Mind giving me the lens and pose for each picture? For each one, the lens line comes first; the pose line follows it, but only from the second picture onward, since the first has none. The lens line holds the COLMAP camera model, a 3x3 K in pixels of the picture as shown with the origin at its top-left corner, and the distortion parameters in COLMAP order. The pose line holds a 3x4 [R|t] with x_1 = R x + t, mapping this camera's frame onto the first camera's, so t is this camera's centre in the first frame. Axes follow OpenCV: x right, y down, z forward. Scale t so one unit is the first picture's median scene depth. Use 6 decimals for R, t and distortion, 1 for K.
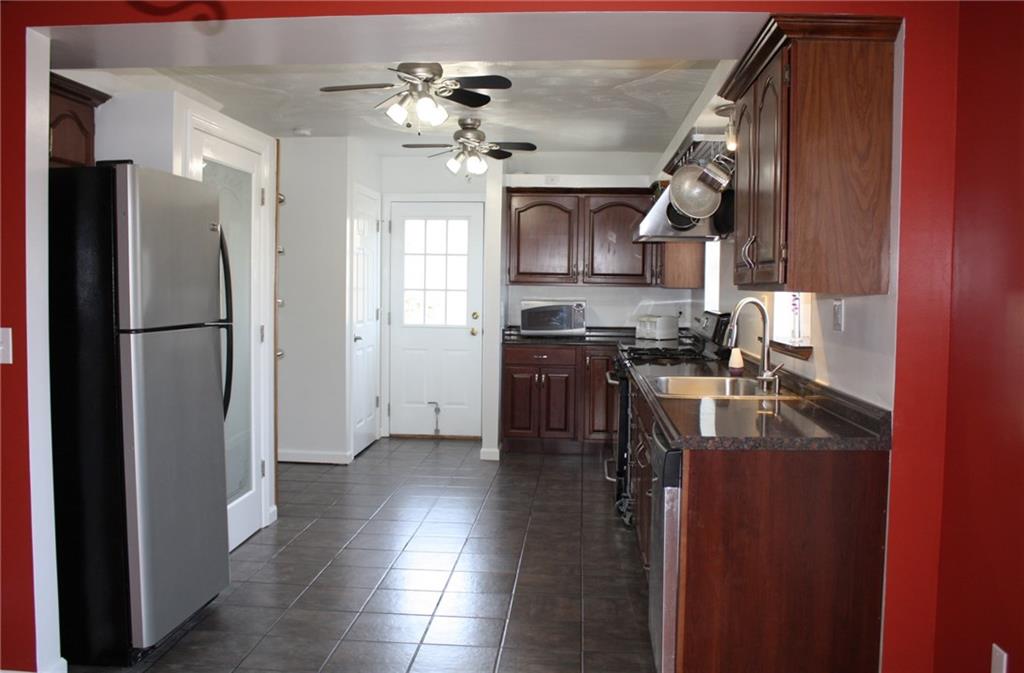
lens RADIAL K [[869.7, 0, 491.9], [0, 869.7, 335.6], [0, 0, 1]] dist [-0.110736, 0.015177]
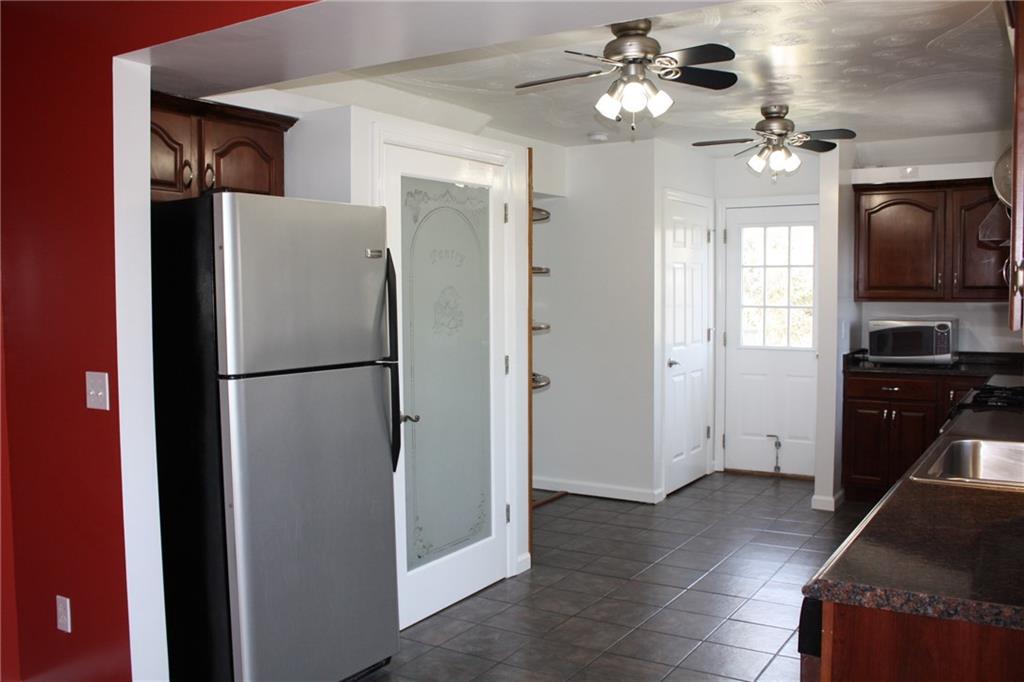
lens RADIAL K [[879.2, 0, 512.0], [0, 879.2, 341.0], [0, 0, 1]] dist [-0.158095, 0.149537]
pose [[0.895389, 0.006433, -0.445238, 0.103705], [-0.007988, 0.999967, -0.001616, -0.017894], [0.445213, 0.005003, 0.895411, 0.125376]]
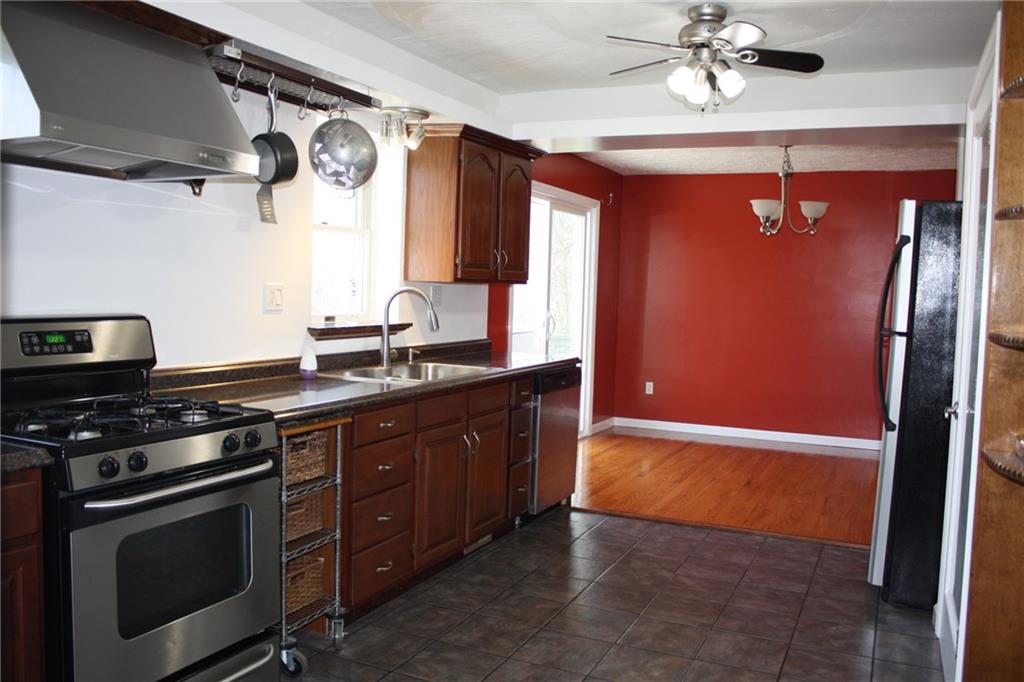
lens RADIAL K [[879.2, 0, 512.0], [0, 879.2, 341.0], [0, 0, 1]] dist [-0.158095, 0.149537]
pose [[-0.941645, -0.061590, 0.330926, -0.116562], [-0.024790, 0.993137, 0.114297, -0.057345], [-0.335694, 0.099423, -0.936709, 1.091602]]
